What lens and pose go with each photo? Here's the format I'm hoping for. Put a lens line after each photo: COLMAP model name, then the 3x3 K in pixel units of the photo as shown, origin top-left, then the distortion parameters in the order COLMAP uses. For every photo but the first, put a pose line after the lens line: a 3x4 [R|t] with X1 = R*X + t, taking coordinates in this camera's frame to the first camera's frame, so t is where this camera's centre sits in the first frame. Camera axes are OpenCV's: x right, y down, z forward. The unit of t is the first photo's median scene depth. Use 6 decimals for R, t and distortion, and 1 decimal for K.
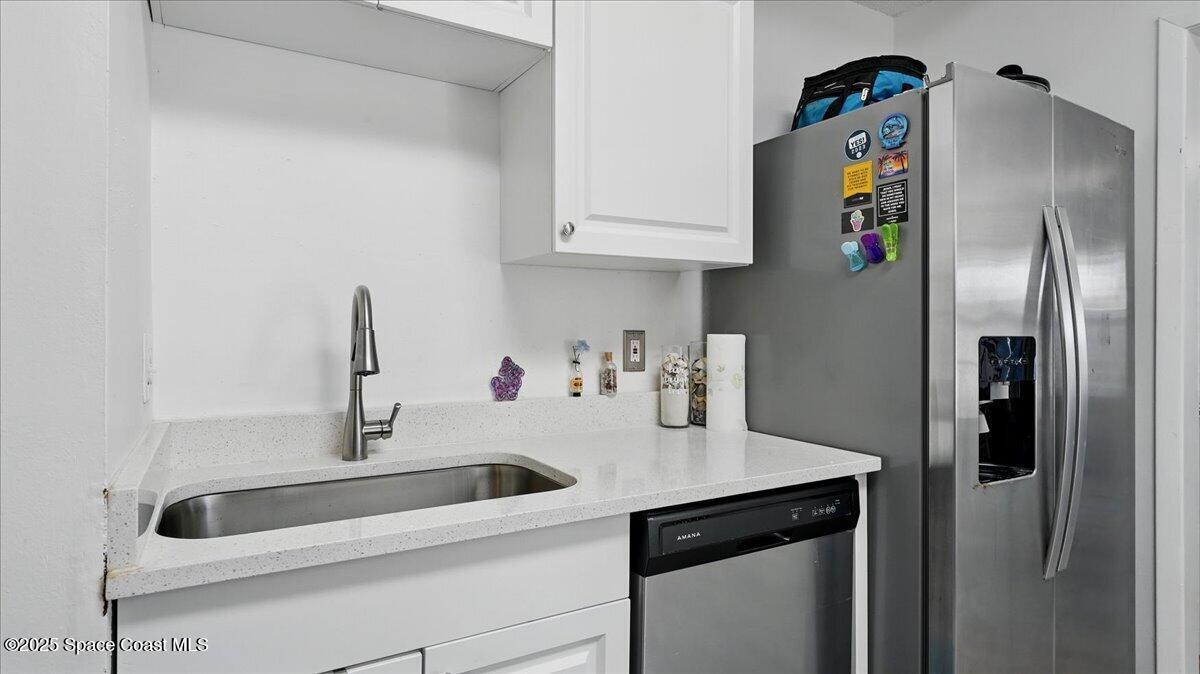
lens RADIAL K [[647.3, 0, 589.6], [0, 647.3, 330.6], [0, 0, 1]] dist [-0.001970, 0.000108]
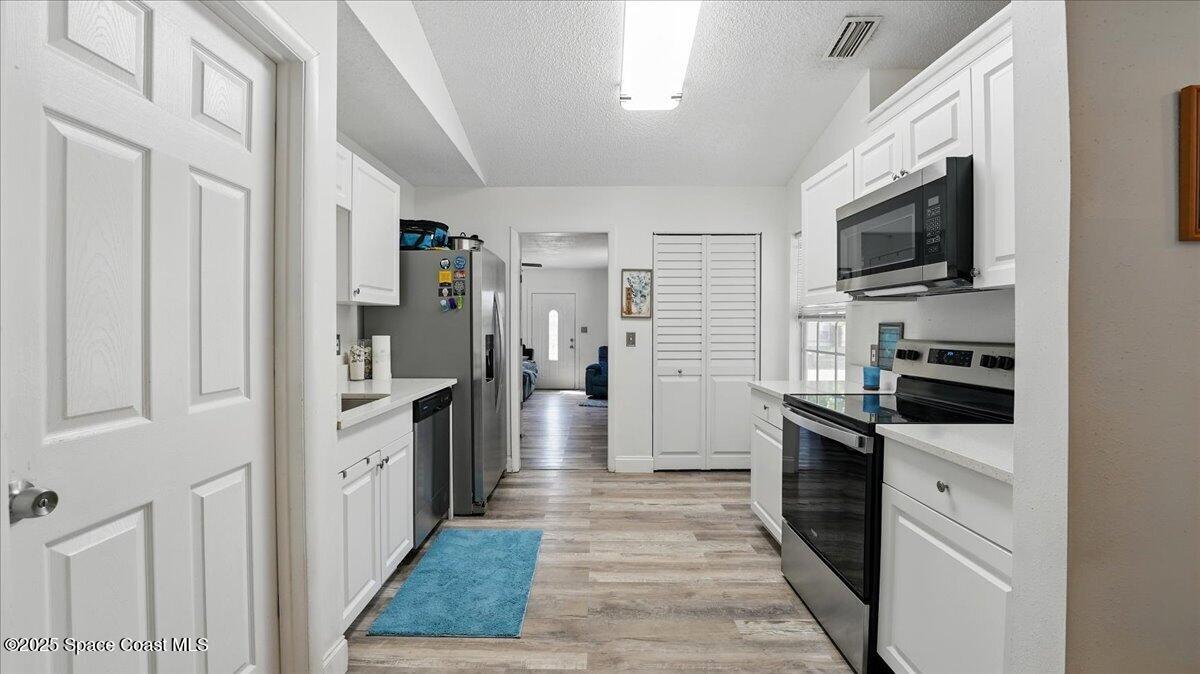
lens RADIAL K [[484.2, 0, 599.9], [0, 484.2, 329.7], [0, 0, 1]] dist [-0.014352, 0.000118]
pose [[0.504957, -0.006886, 0.863117, -0.988761], [0.007064, 0.999968, 0.003846, -0.019145], [-0.863116, 0.004155, 0.504989, -0.558039]]
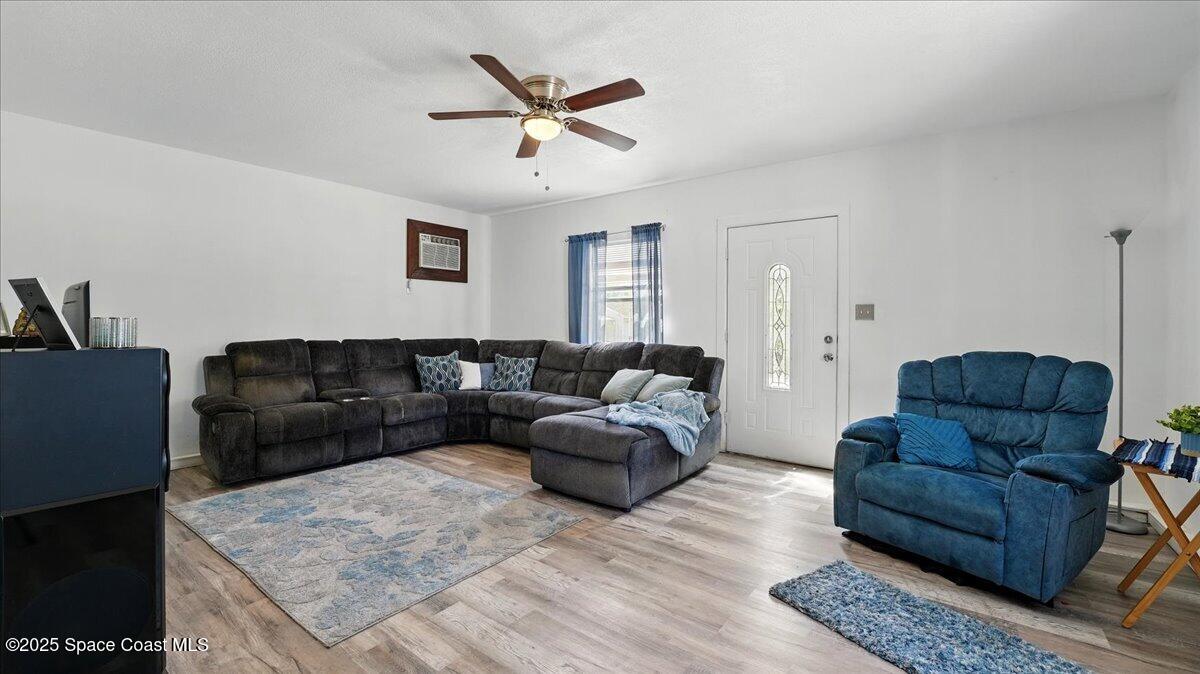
lens RADIAL K [[484.2, 0, 604.8], [0, 484.2, 329.1], [0, 0, 1]] dist [-0.014352, 0.000118]
pose [[0.927430, -0.000969, 0.373995, 2.684055], [-0.000893, 0.999988, 0.004805, 0.086529], [-0.373995, -0.004791, 0.927418, 1.311459]]
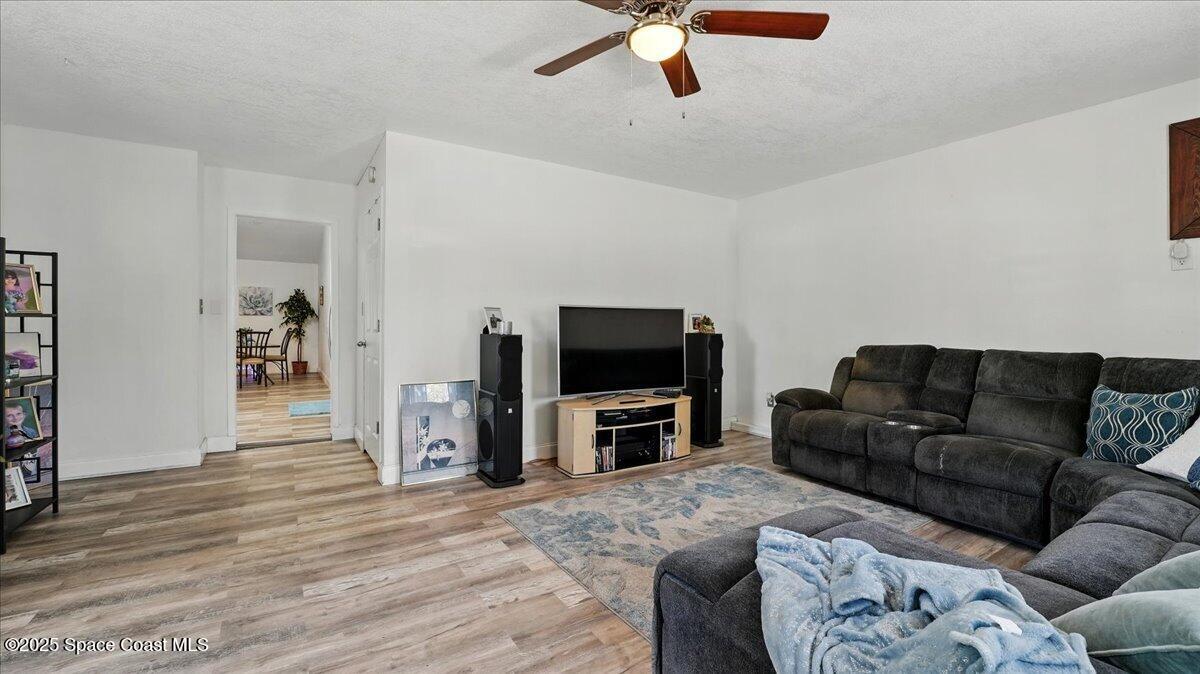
lens RADIAL K [[503.1, 0, 590.9], [0, 503.1, 330.2], [0, 0, 1]] dist [-0.021931, -0.000123]
pose [[0.005931, 0.009449, -0.999938, 4.553077], [-0.012010, 0.999884, 0.009378, 0.082741], [0.999910, 0.011954, 0.006044, 2.990162]]
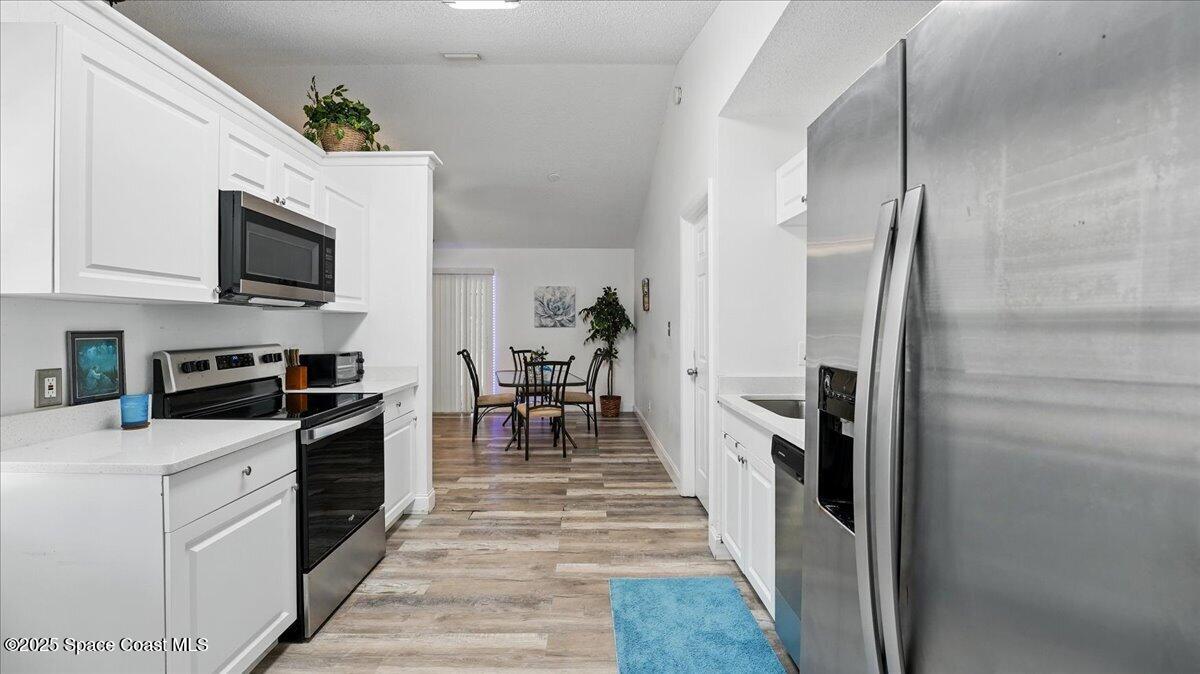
lens RADIAL K [[530.0, 0, 593.7], [0, 530.0, 328.7], [0, 0, 1]] dist [-0.016318, -0.000139]
pose [[-0.506418, 0.005067, -0.862273, 1.476987], [-0.005637, 0.999942, 0.009187, -0.053808], [0.862270, 0.009513, -0.506360, 1.072723]]
